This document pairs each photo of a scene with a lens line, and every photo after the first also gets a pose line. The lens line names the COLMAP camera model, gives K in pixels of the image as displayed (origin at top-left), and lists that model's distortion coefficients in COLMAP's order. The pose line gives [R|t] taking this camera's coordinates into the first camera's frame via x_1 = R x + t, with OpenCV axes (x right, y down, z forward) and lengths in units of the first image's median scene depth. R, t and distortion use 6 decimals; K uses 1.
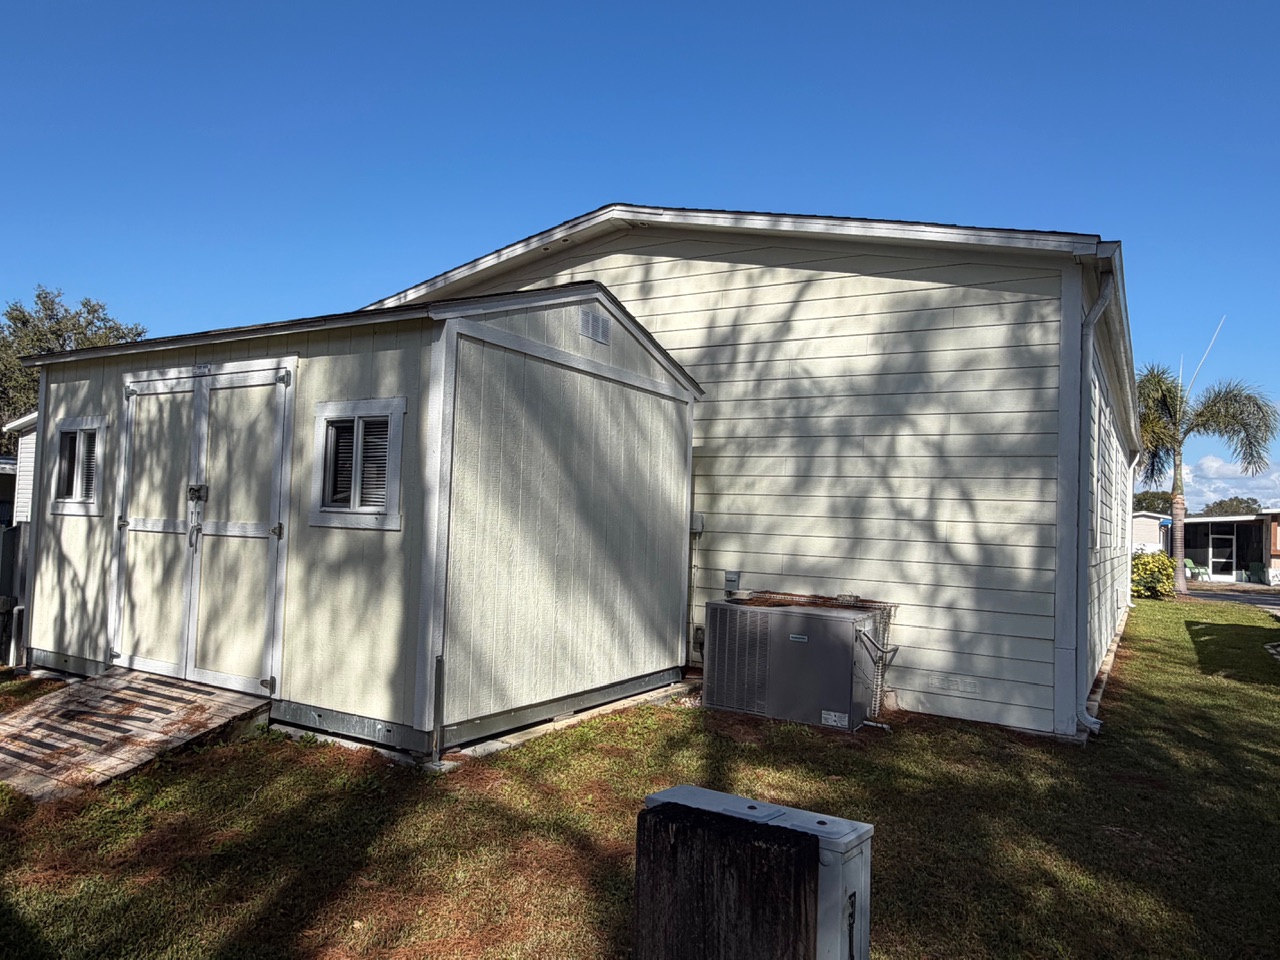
lens RADIAL K [[850.7, 0, 640.9], [0, 850.7, 487.2], [0, 0, 1]] dist [-0.013847, -0.005103]
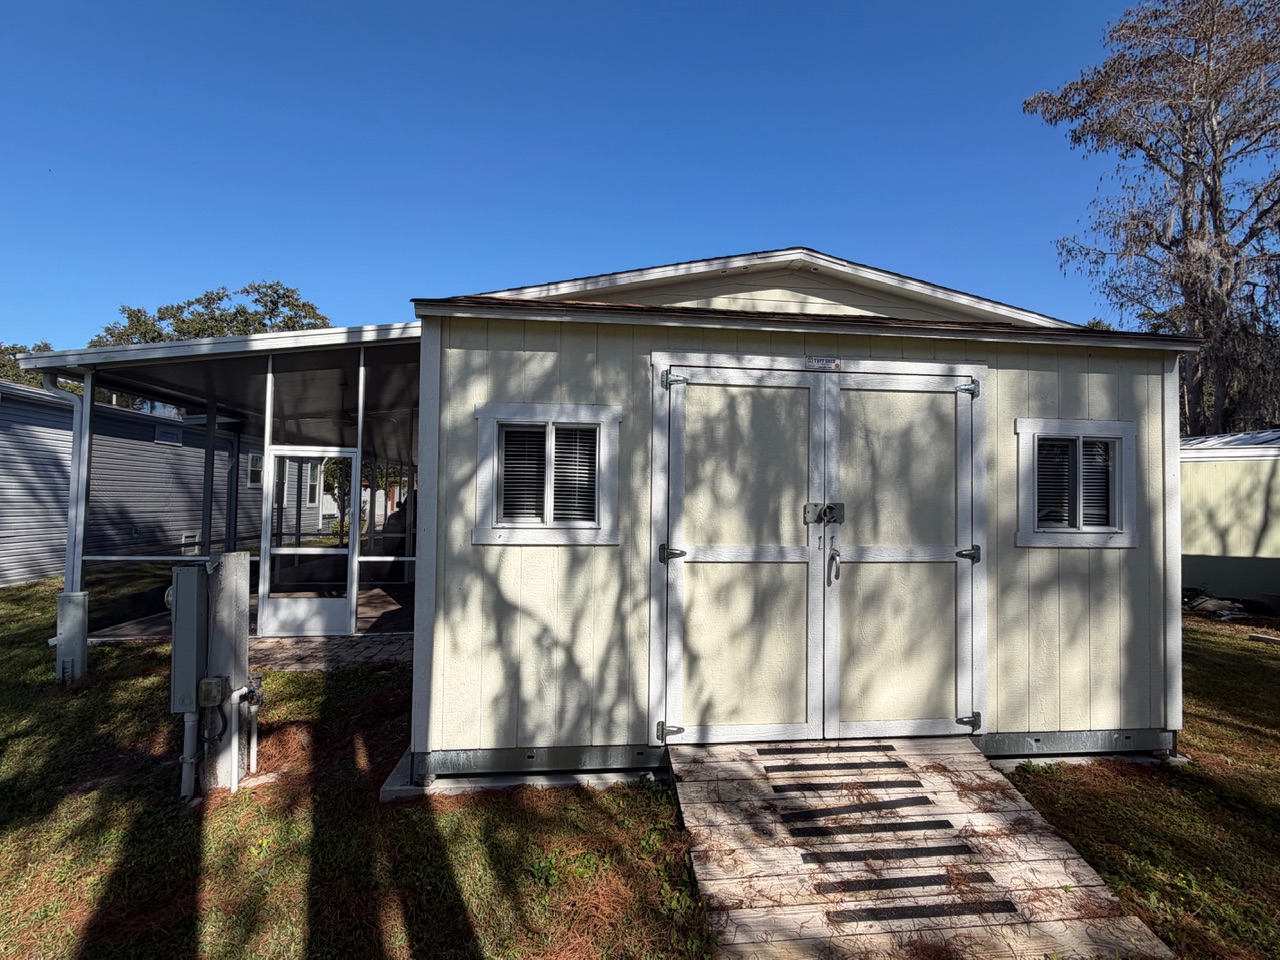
lens RADIAL K [[620.1, 0, 640.4], [0, 620.1, 468.0], [0, 0, 1]] dist [-0.000742, -0.001047]
pose [[0.809321, 0.008381, 0.587306, -0.980341], [-0.010648, 0.999943, 0.000404, -0.032424], [-0.587270, -0.006581, 0.809365, 0.583033]]
